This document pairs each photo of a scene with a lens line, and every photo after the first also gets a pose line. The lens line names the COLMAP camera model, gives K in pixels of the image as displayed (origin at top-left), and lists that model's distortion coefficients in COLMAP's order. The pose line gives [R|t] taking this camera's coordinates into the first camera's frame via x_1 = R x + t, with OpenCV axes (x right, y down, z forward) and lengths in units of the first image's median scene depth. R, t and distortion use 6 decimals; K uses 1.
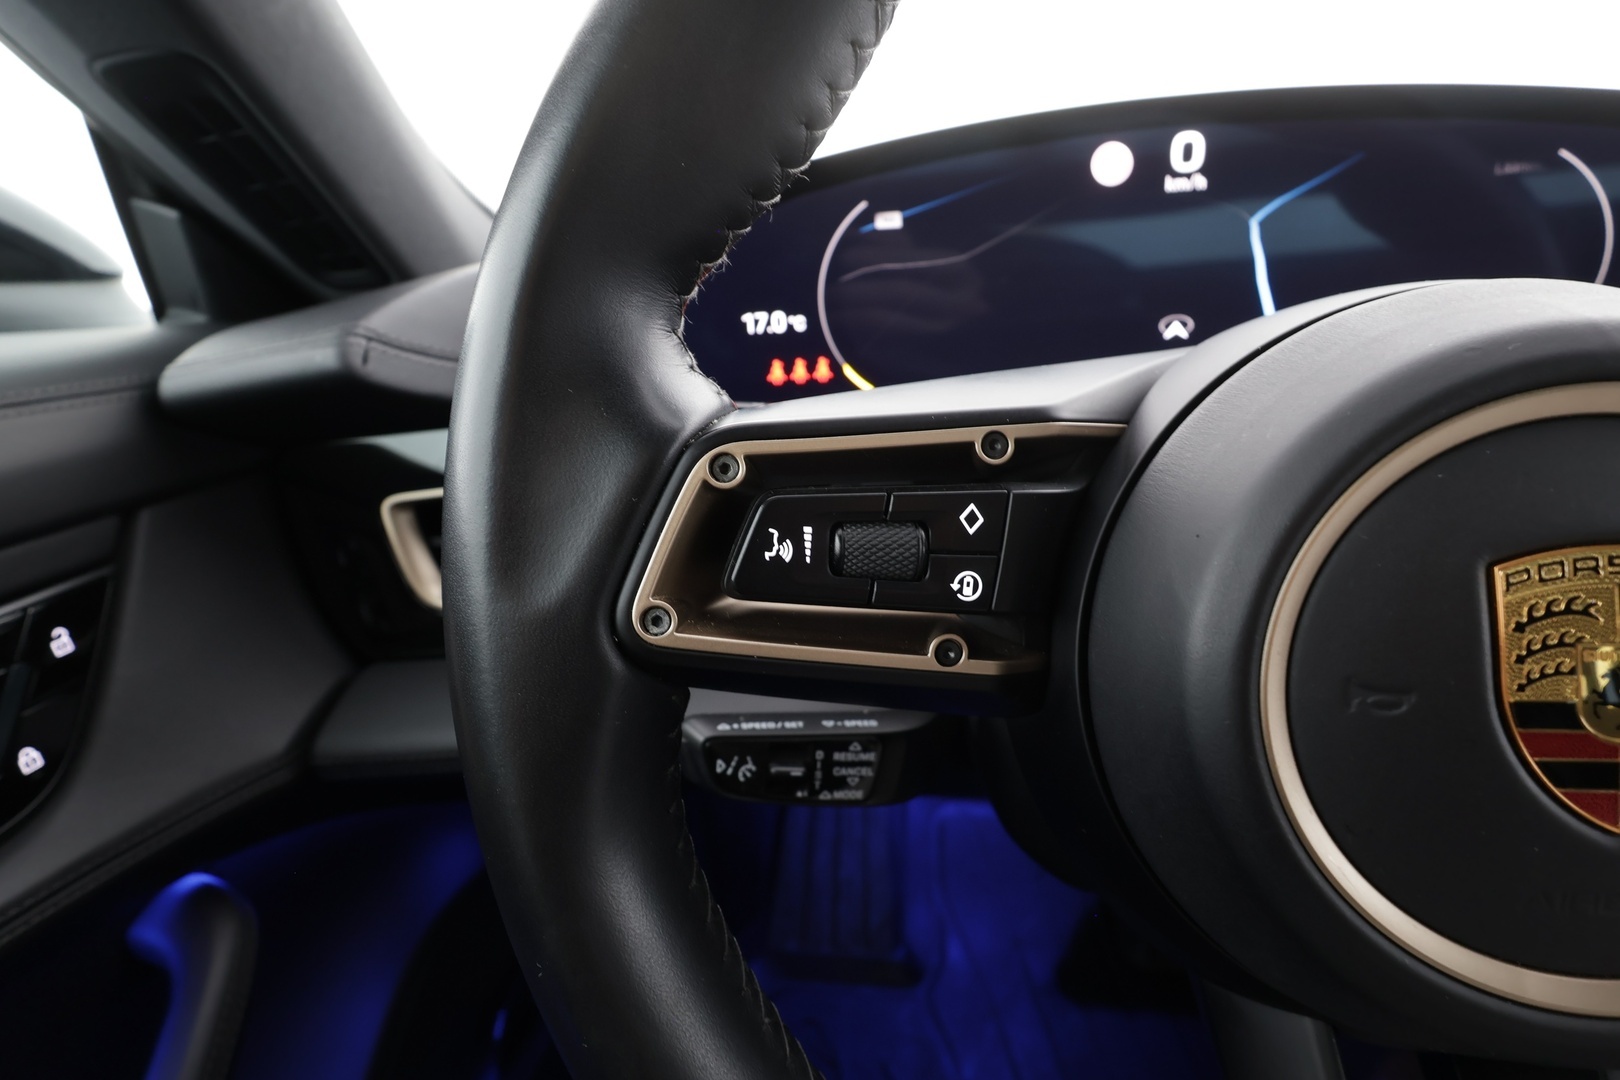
lens RADIAL K [[829.3, 0, 774.2], [0, 829.3, 519.8], [0, 0, 1]] dist [-0.029483, 0.001024]
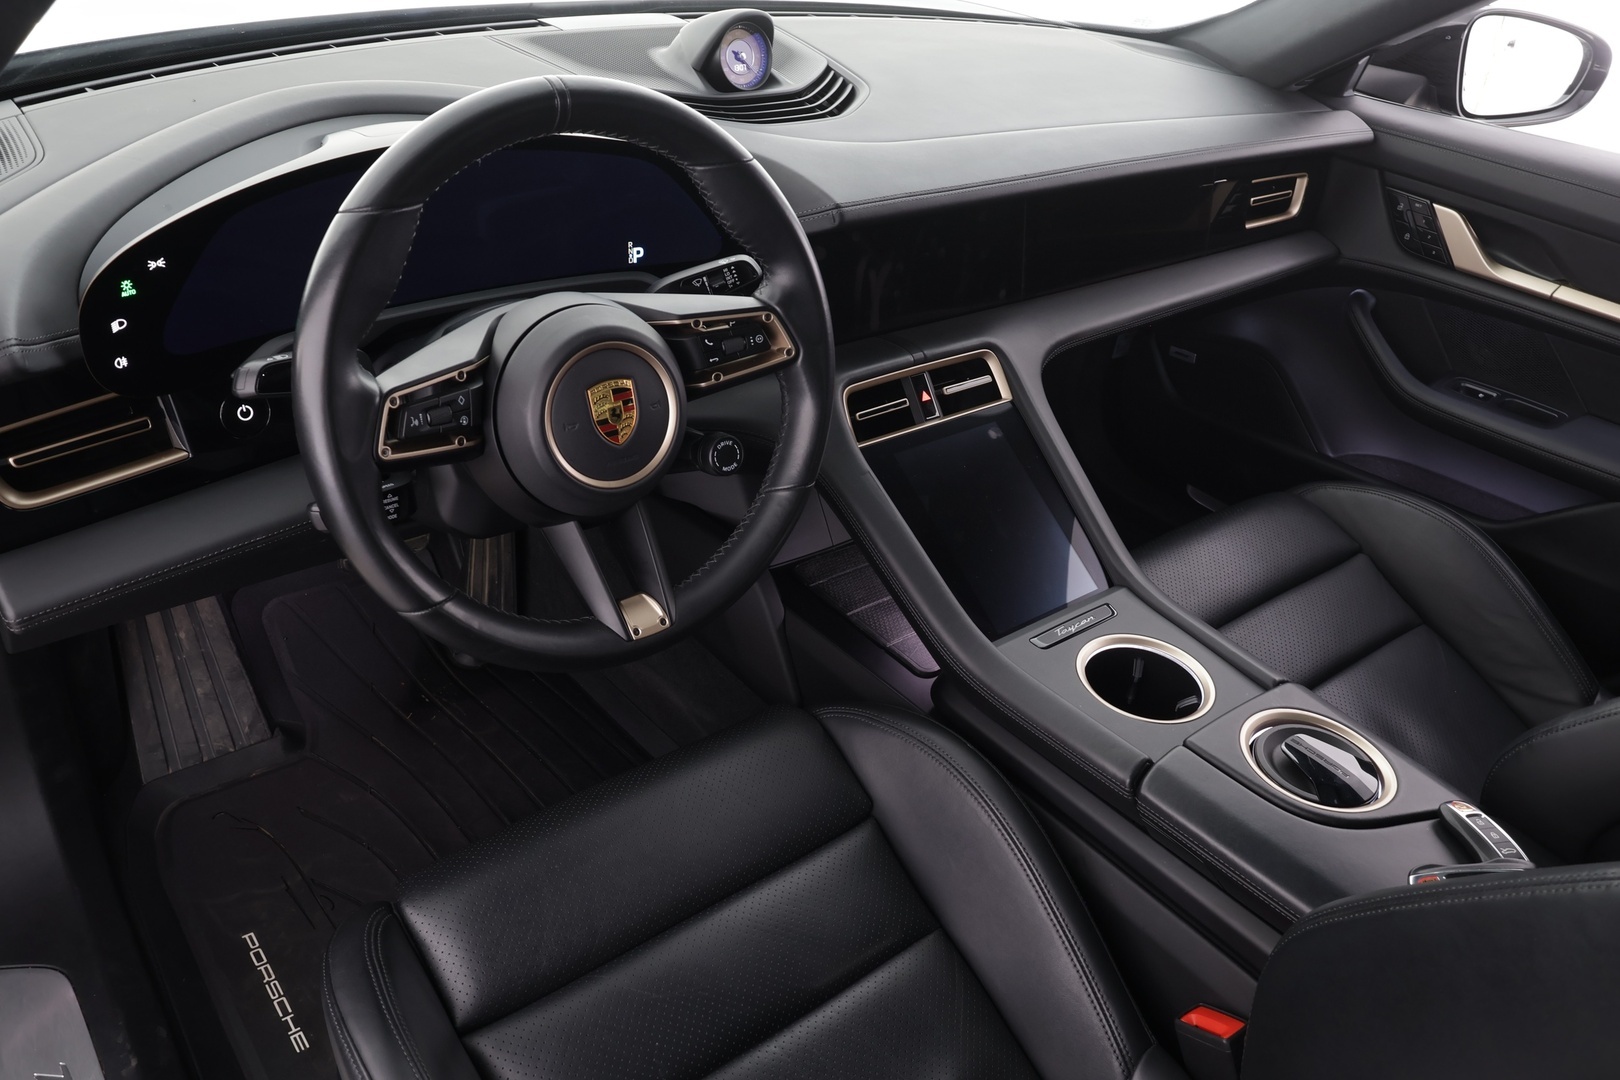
lens RADIAL K [[1111.8, 0, 810.0], [0, 1111.8, 540.0], [0, 0, 1]] dist [-0.064967, -0.000406]
pose [[0.652944, -0.296619, 0.696908, -1.866573], [0.095158, 0.944960, 0.313041, -0.644383], [-0.751404, -0.138083, 0.645232, -2.644844]]
